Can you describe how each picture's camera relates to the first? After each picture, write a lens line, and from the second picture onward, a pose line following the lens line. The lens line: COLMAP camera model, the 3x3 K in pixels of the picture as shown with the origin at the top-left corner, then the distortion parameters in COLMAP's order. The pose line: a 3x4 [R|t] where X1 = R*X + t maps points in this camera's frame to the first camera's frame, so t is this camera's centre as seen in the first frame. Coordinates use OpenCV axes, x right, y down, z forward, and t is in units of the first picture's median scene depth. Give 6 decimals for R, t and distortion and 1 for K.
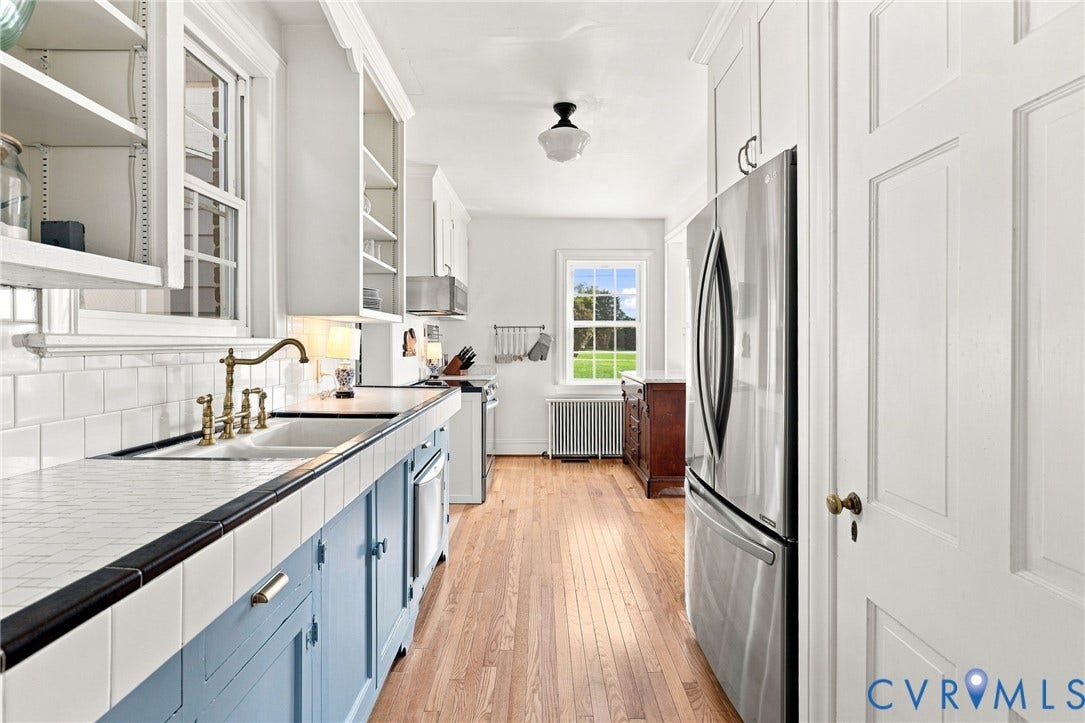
lens RADIAL K [[500.0, 0, 539.6], [0, 500.0, 332.2], [0, 0, 1]] dist [0.001211, 0.000342]
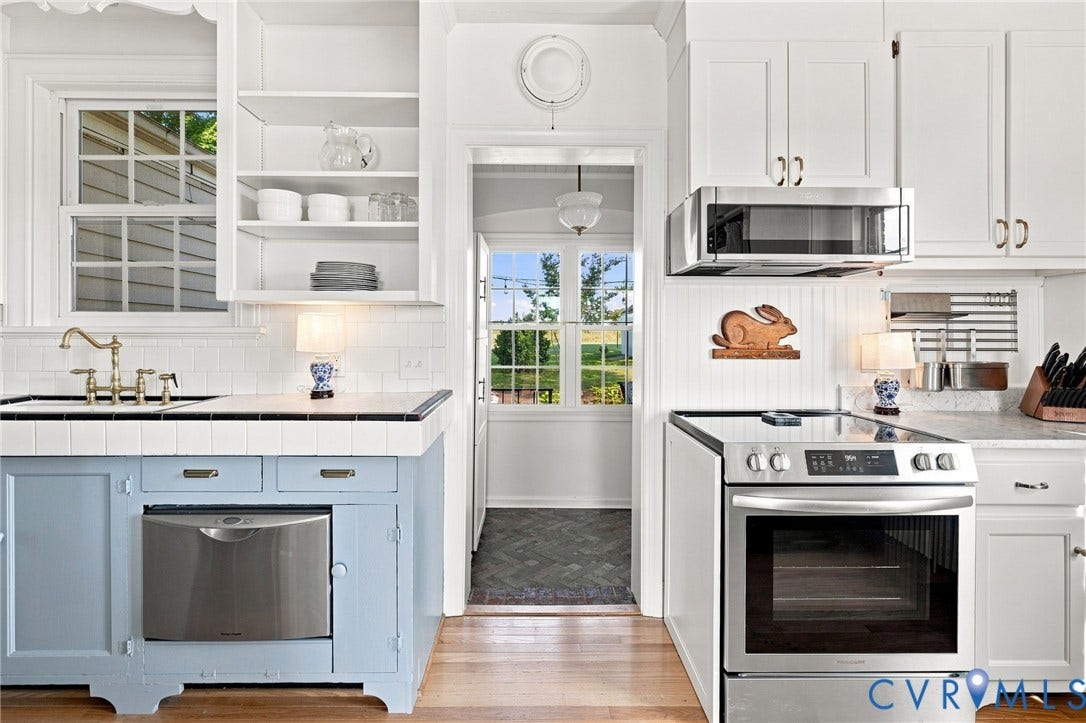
lens RADIAL K [[500.4, 0, 540.1], [0, 500.4, 332.1], [0, 0, 1]] dist [0.001211, 0.000342]
pose [[0.016627, 0.001245, -0.999861, 0.196250], [0.020160, 0.999796, 0.001581, 0.012204], [0.999659, -0.020184, 0.016598, 0.602377]]
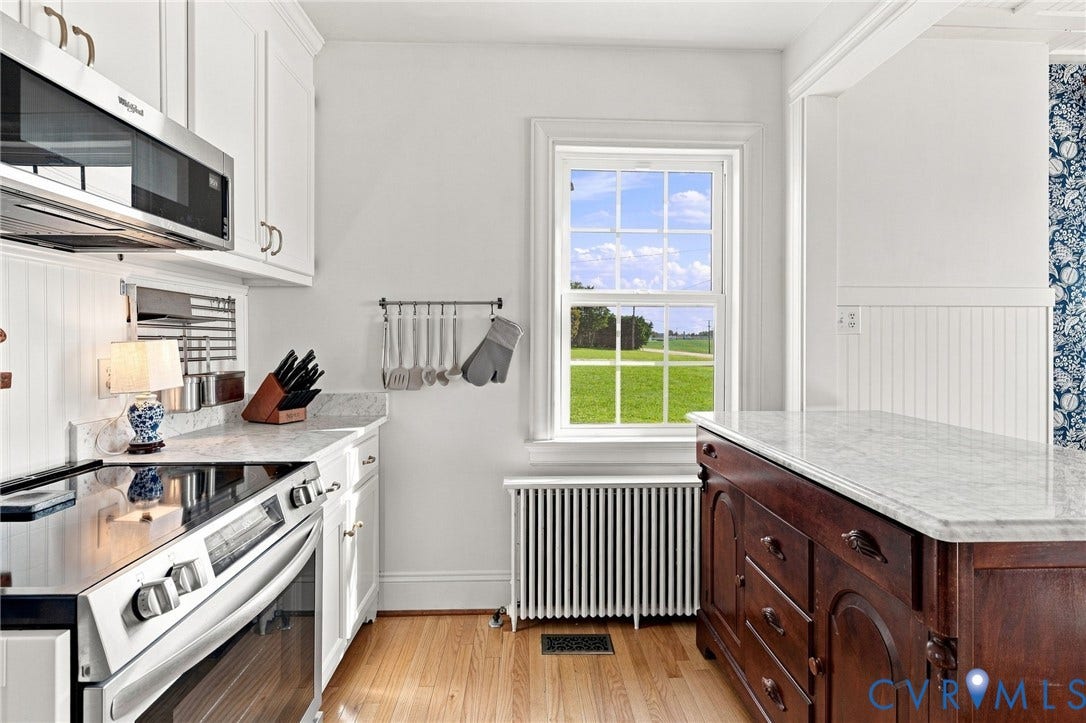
lens RADIAL K [[505.2, 0, 542.6], [0, 505.2, 340.0], [0, 0, 1]] dist [-0.000432, 0.000000]
pose [[0.999060, 0.000815, 0.043346, 0.025803], [-0.001683, 0.999799, 0.020003, 0.012416], [-0.043321, -0.020057, 0.998860, 0.582730]]
